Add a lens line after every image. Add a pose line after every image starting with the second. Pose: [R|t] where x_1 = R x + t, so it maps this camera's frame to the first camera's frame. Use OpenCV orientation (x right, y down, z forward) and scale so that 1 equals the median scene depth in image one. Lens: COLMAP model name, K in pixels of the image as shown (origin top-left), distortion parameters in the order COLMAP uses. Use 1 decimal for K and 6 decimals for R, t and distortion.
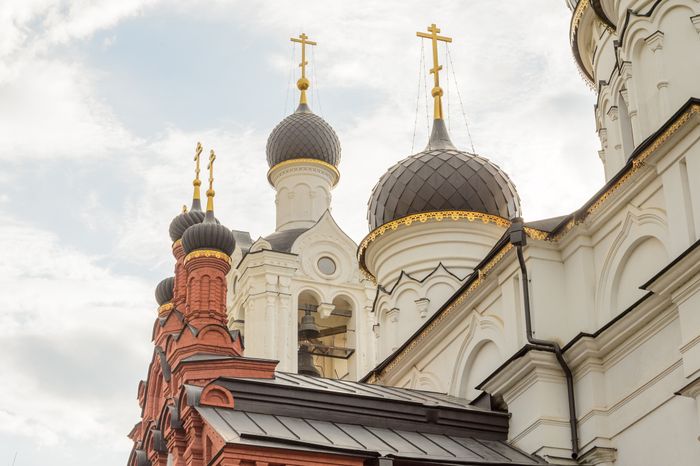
lens RADIAL K [[1470.0, 0, 356.3], [0, 1470.0, 239.7], [0, 0, 1]] dist [-0.048518, 0.000000]
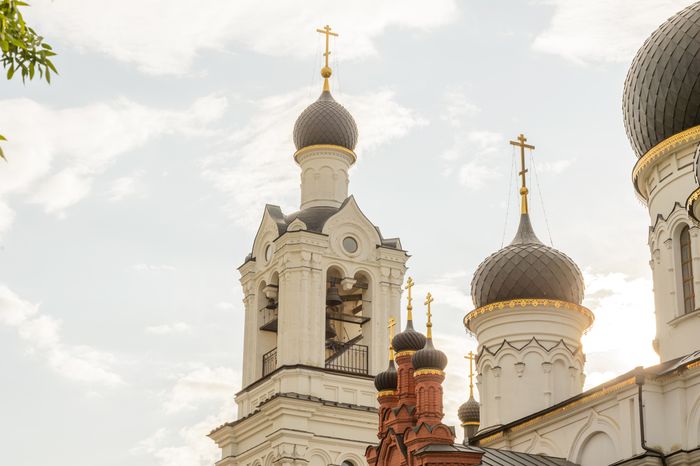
lens RADIAL K [[1632.9, 0, 346.5], [0, 1632.9, 226.9], [0, 0, 1]] dist [-0.119520, 0.000000]
pose [[0.988814, 0.062436, 0.135456, -0.300160], [-0.079755, 0.988762, 0.126447, -0.241524], [-0.126039, -0.135836, 0.982681, -0.428180]]
